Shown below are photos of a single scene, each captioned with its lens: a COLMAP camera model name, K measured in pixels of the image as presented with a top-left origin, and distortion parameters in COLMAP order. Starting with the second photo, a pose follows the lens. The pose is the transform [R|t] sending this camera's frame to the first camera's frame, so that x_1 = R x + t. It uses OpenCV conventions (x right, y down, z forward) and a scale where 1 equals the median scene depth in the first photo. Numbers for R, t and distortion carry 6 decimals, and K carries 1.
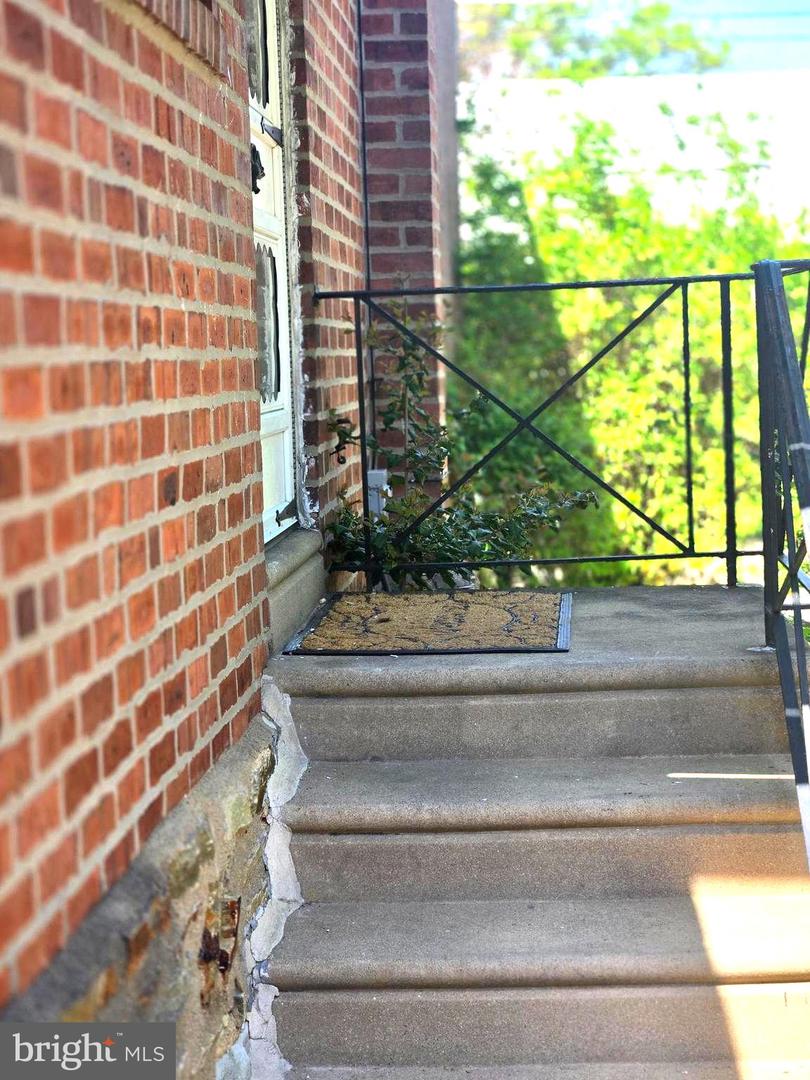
lens RADIAL K [[2121.3, 0, 411.3], [0, 2121.3, 533.3], [0, 0, 1]] dist [-0.025794, 0.000000]
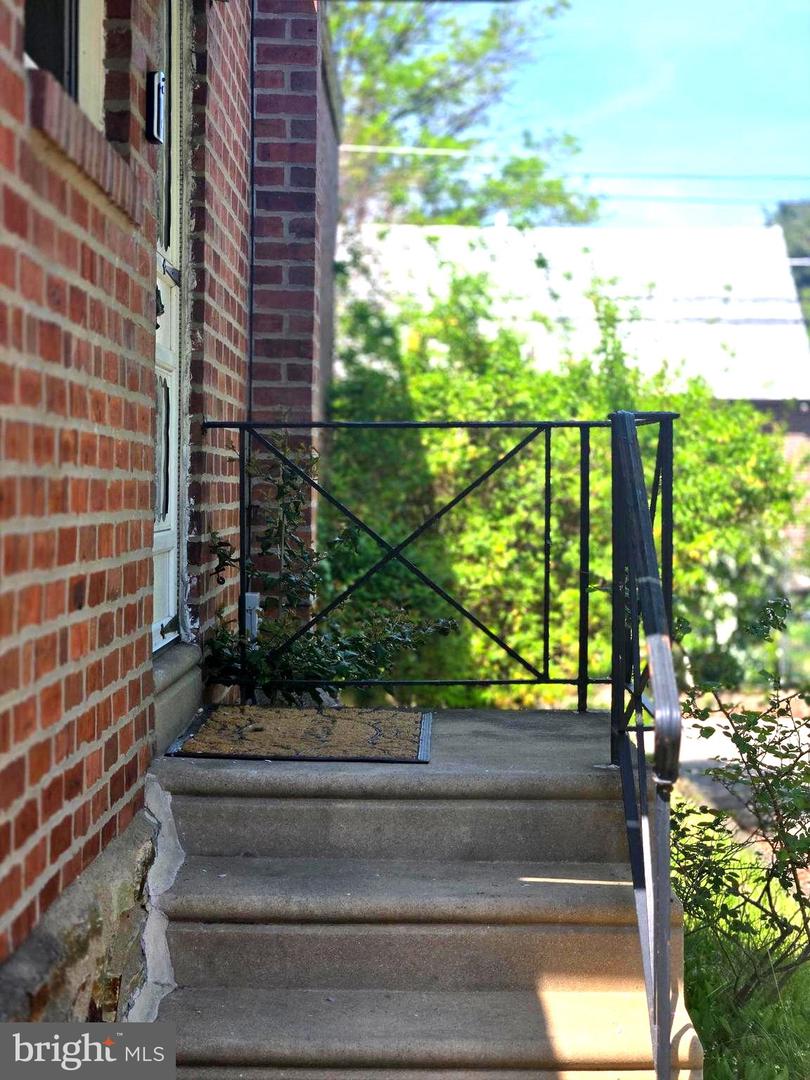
lens RADIAL K [[2121.3, 0, 404.0], [0, 2121.3, 540.5], [0, 0, 1]] dist [-0.025794, 0.000000]
pose [[0.997341, 0.038022, 0.062177, -0.010475], [-0.034249, 0.997571, -0.060661, 0.009027], [-0.064332, 0.058371, 0.996220, -0.083859]]
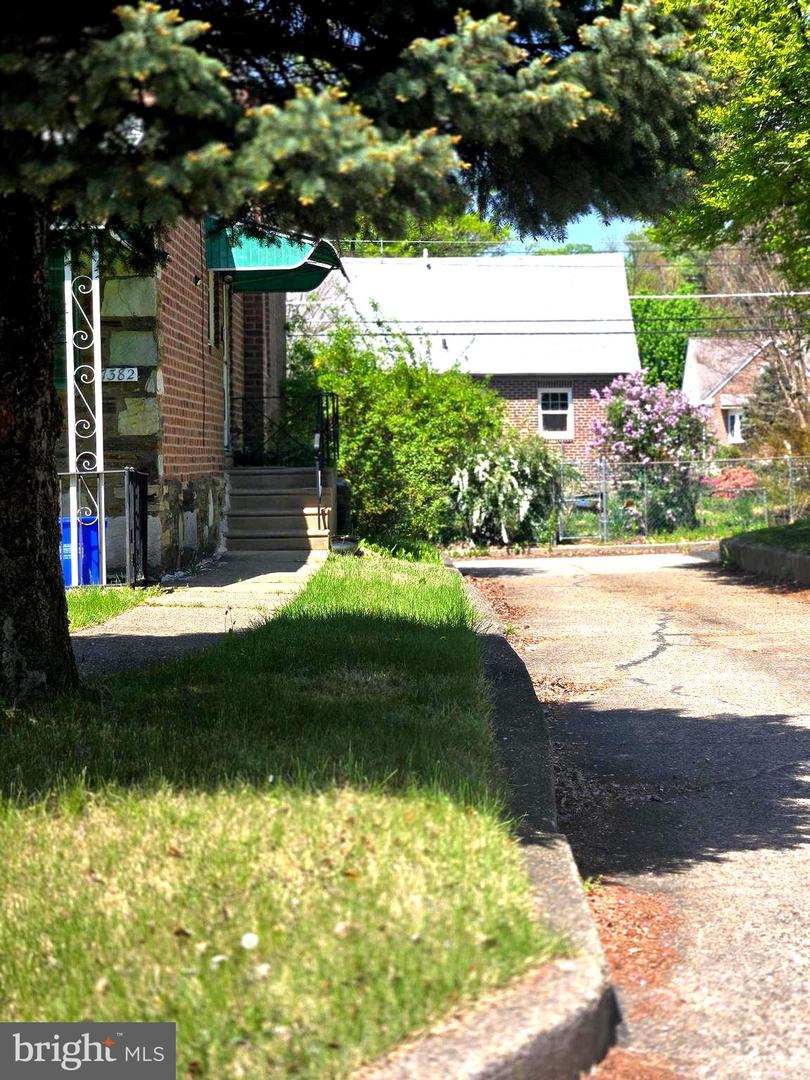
lens RADIAL K [[2121.3, 0, 393.5], [0, 2121.3, 577.6], [0, 0, 1]] dist [-0.025794, 0.000000]
pose [[0.998672, 0.015162, 0.049238, 0.086924], [-0.013687, 0.999452, -0.030146, 0.447759], [-0.049668, 0.029432, 0.998332, -3.926966]]
